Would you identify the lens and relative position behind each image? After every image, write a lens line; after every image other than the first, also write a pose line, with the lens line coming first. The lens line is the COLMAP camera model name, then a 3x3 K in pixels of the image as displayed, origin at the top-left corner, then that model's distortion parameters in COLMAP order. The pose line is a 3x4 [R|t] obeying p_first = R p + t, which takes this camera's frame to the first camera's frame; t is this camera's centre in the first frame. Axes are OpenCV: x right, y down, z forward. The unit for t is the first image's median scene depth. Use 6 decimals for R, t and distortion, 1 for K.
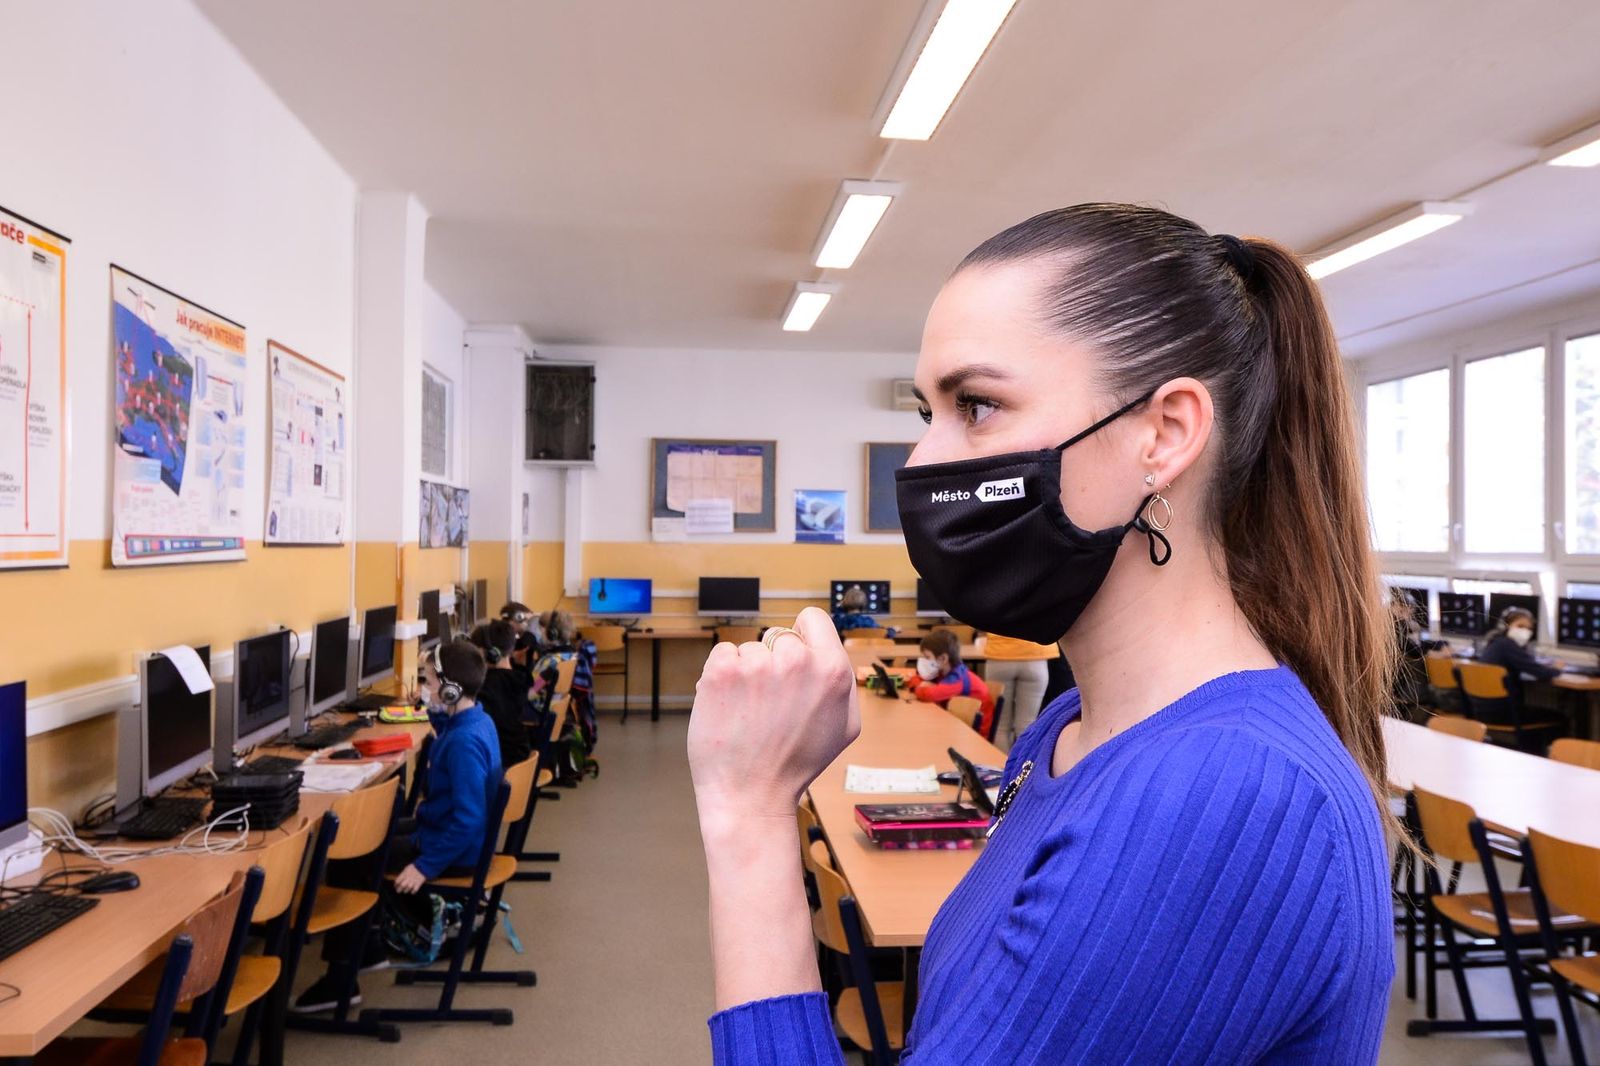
lens RADIAL K [[1300.3, 0, 834.0], [0, 1300.3, 528.0], [0, 0, 1]] dist [0.031891, -0.006199]
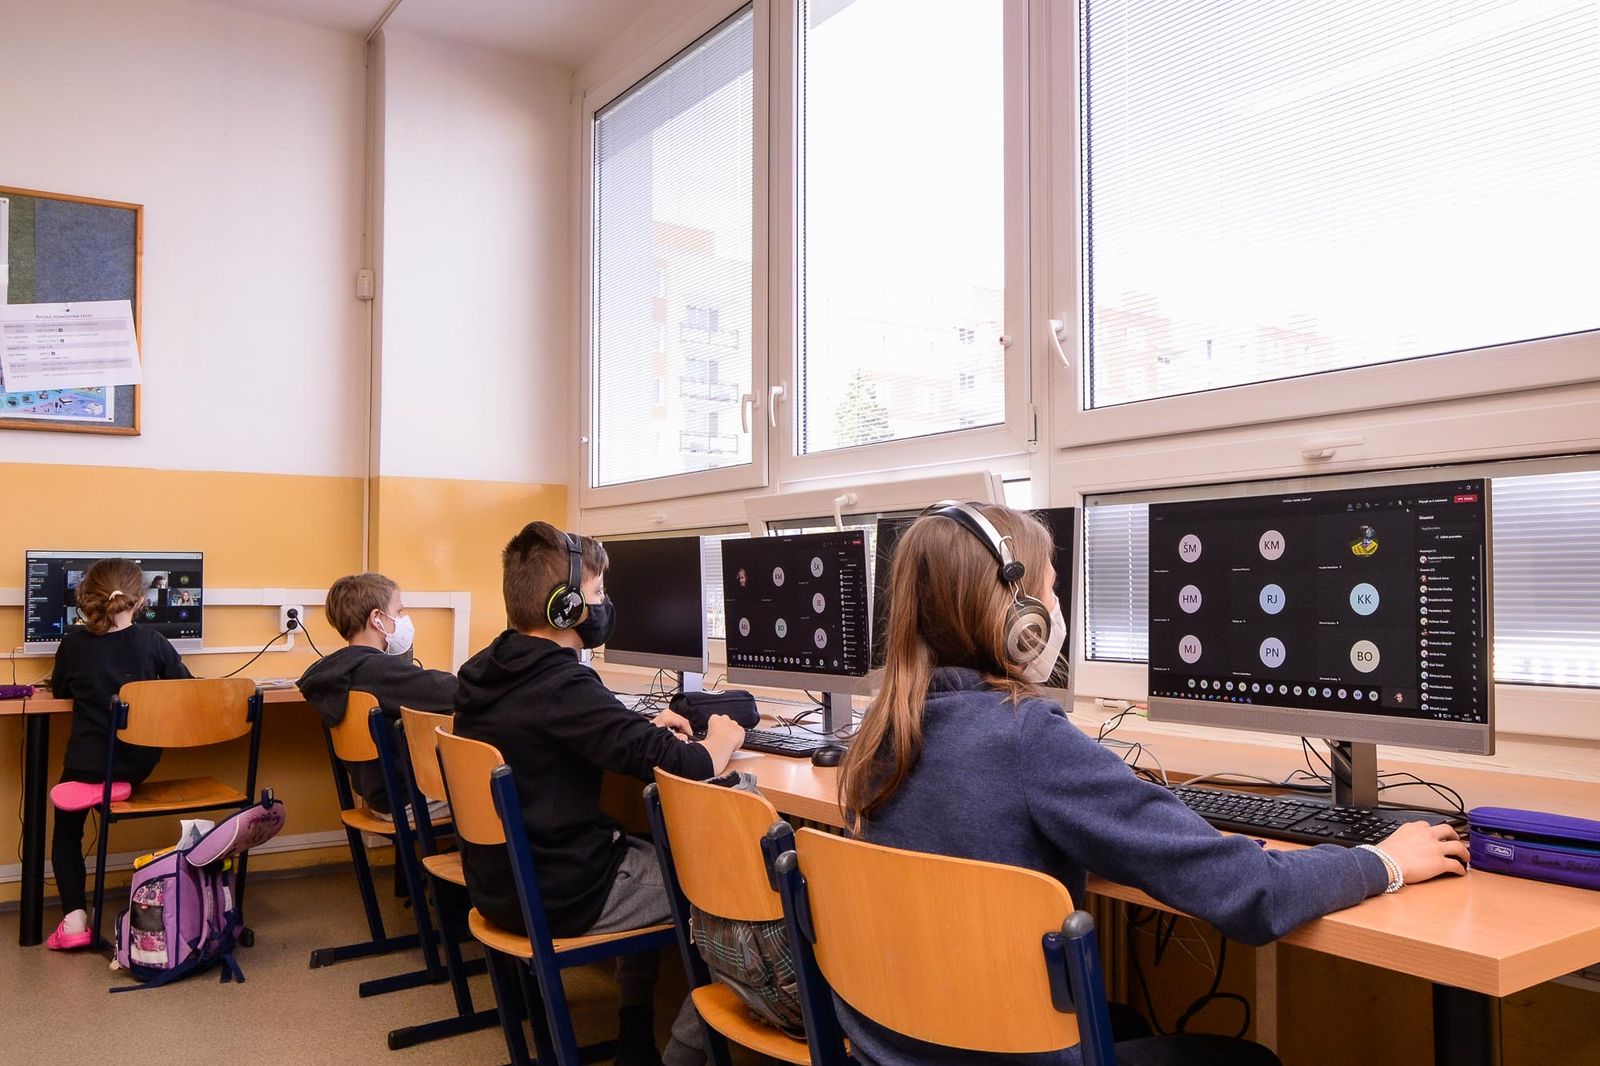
lens RADIAL K [[1291.1, 0, 888.5], [0, 1291.1, 538.0], [0, 0, 1]] dist [-0.002841, -0.008638]
pose [[0.858396, 0.014001, 0.512797, 0.292849], [0.000023, 0.999626, -0.027331, 0.049335], [-0.512988, 0.023473, 0.858075, 0.620640]]
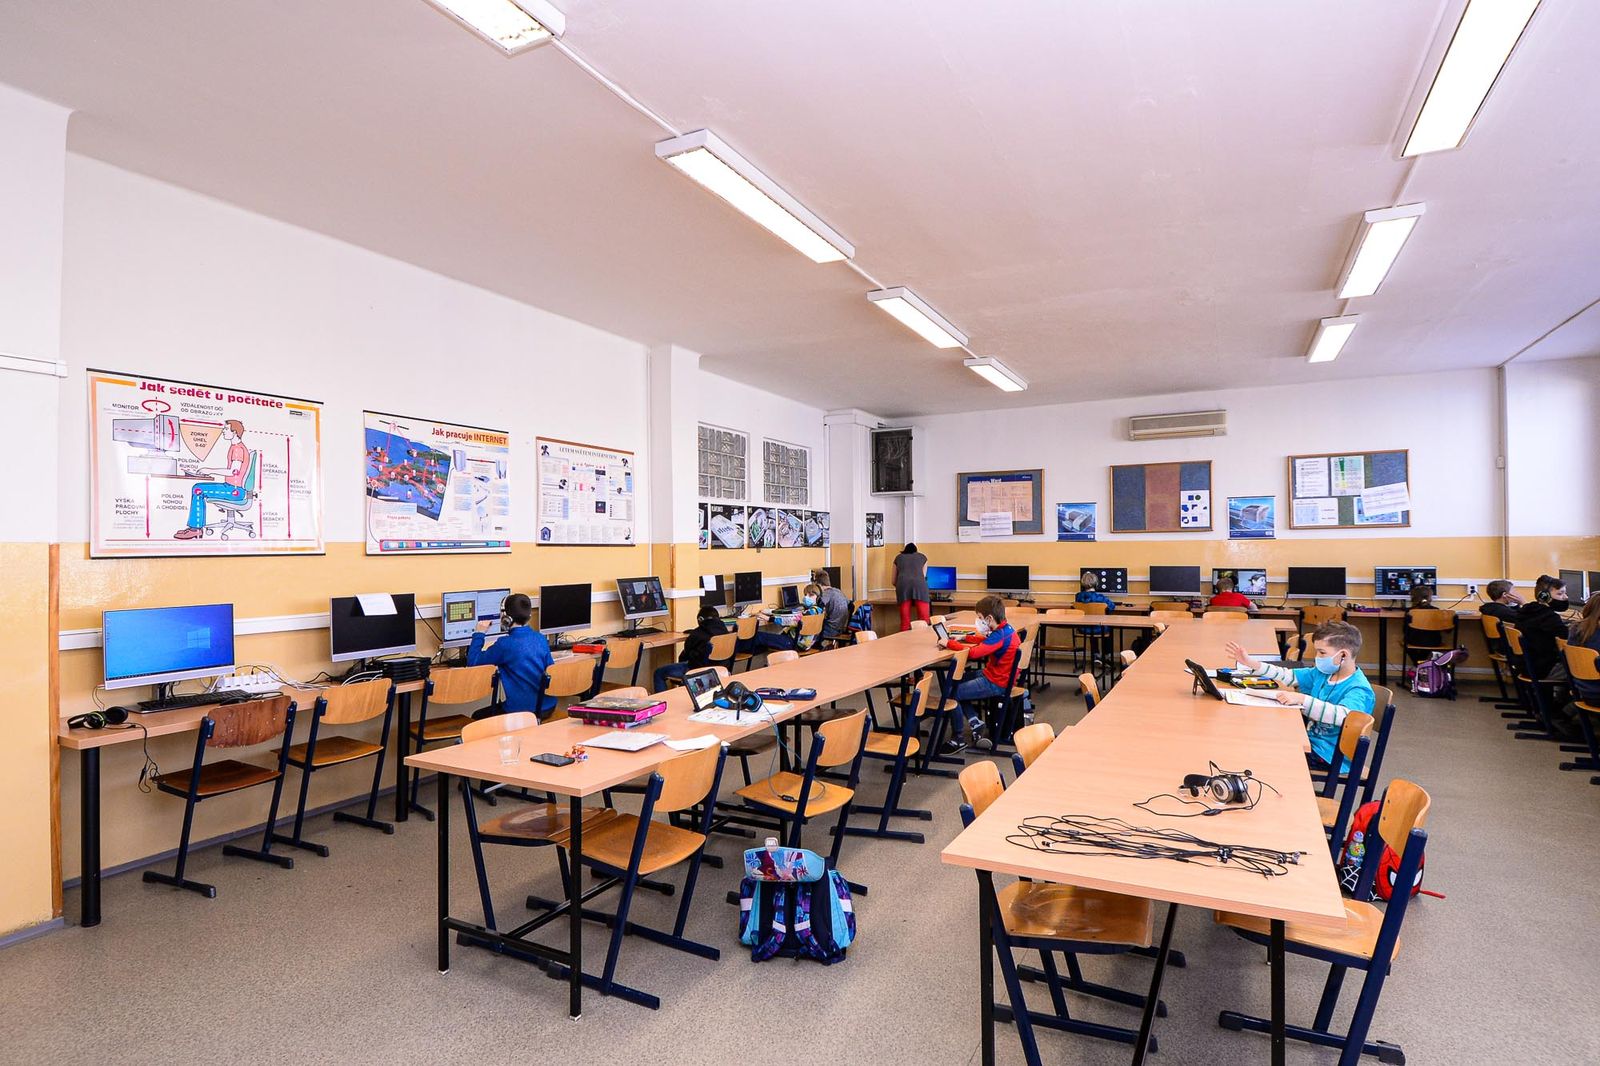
lens RADIAL K [[840.3, 0, 793.5], [0, 840.3, 541.0], [0, 0, 1]] dist [-0.000601, -0.000583]
pose [[0.826524, -0.019173, -0.562575, 0.261552], [0.020833, 0.999777, -0.003467, 0.008934], [0.562516, -0.008855, 0.826739, 0.093126]]
